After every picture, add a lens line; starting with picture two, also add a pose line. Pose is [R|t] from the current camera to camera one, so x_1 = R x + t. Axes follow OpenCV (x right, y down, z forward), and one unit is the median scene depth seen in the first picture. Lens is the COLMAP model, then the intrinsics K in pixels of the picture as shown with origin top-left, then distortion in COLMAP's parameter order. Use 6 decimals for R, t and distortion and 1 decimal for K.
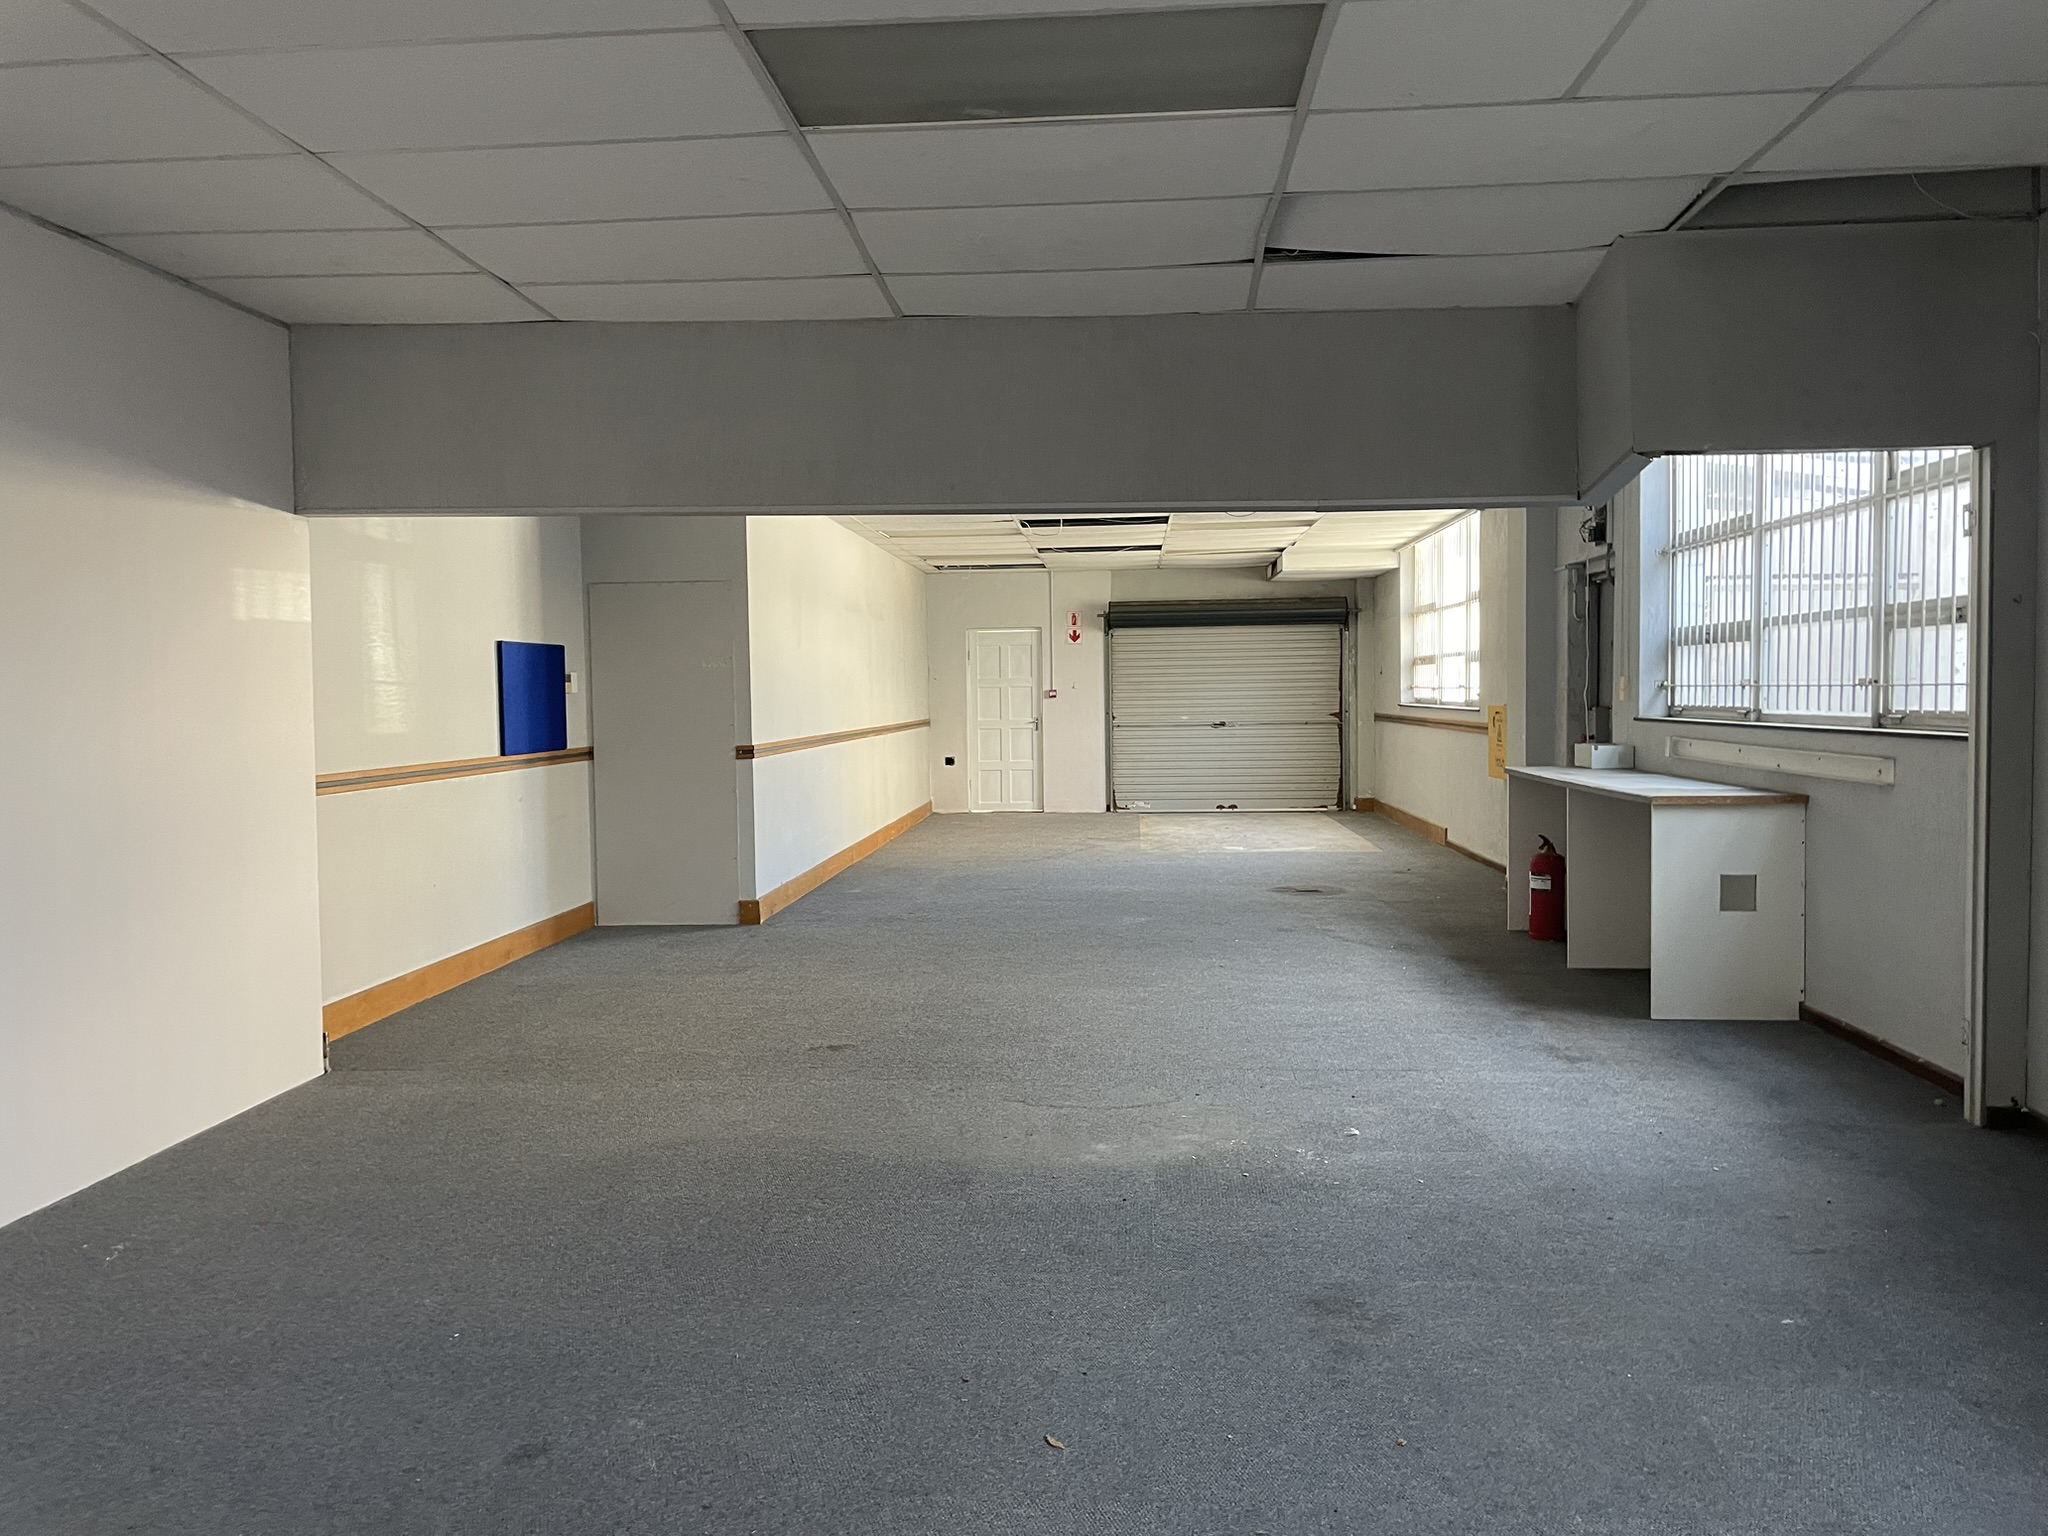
lens RADIAL K [[1560.6, 0, 1011.4], [0, 1560.6, 769.7], [0, 0, 1]] dist [0.098803, -0.123731]
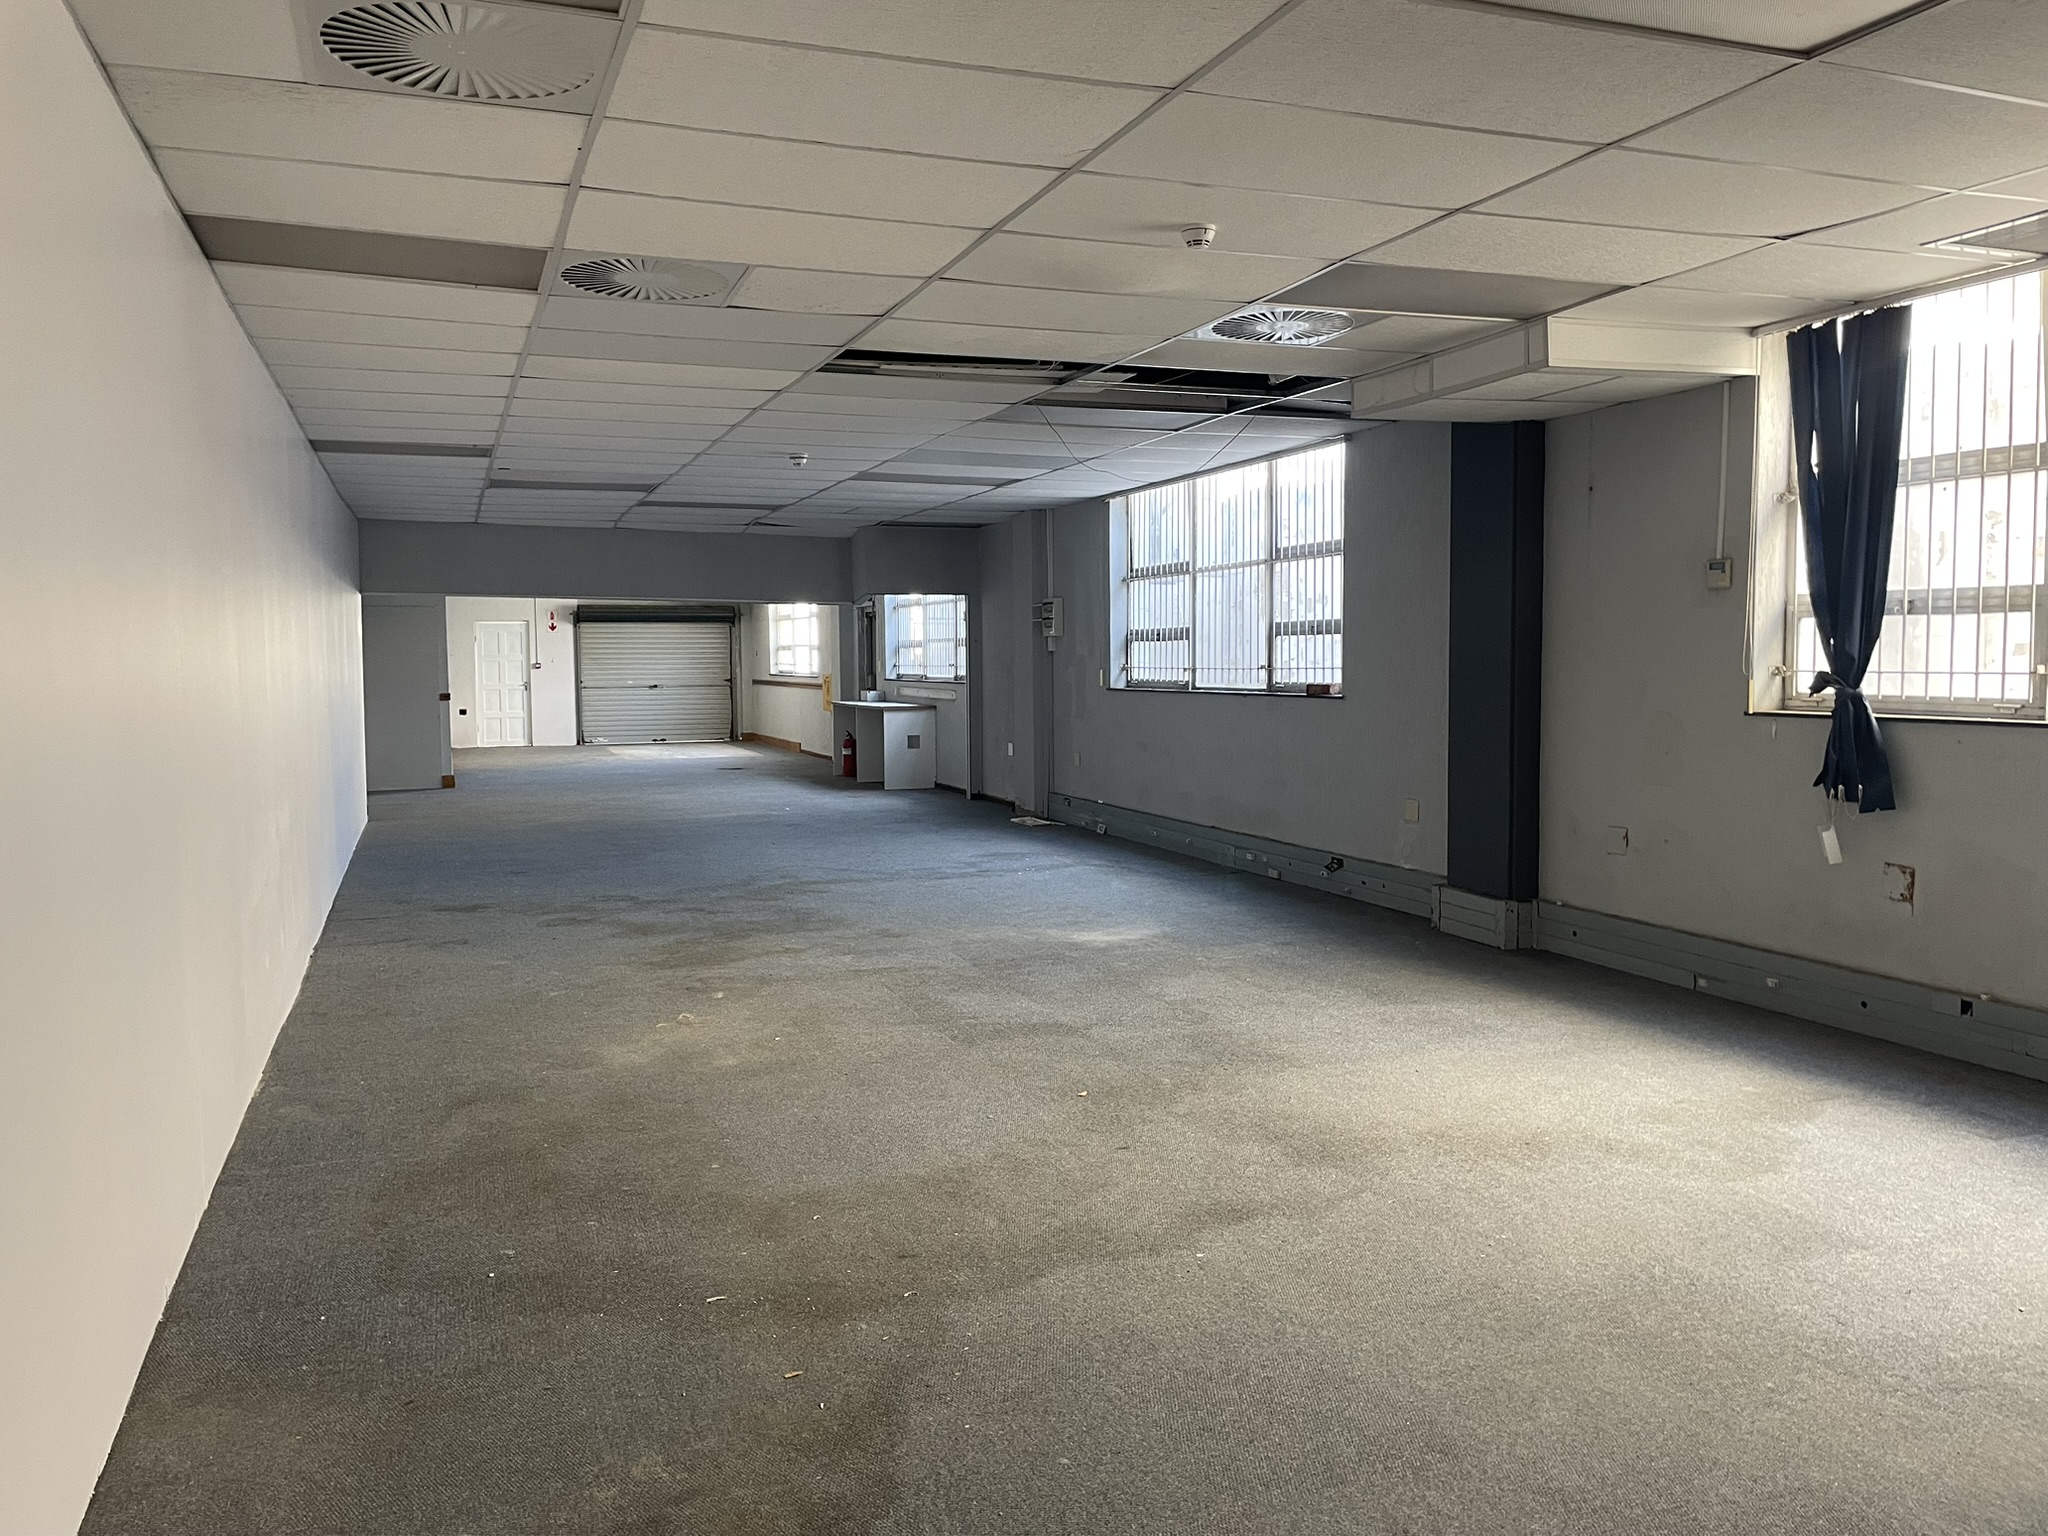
lens RADIAL K [[1560.6, 0, 1023.9], [0, 1560.6, 755.2], [0, 0, 1]] dist [0.098803, -0.123731]
pose [[0.909975, -0.020321, 0.414164, -0.320773], [0.016935, 0.999786, 0.011845, 0.048357], [-0.414316, -0.003765, 0.910125, -1.015207]]
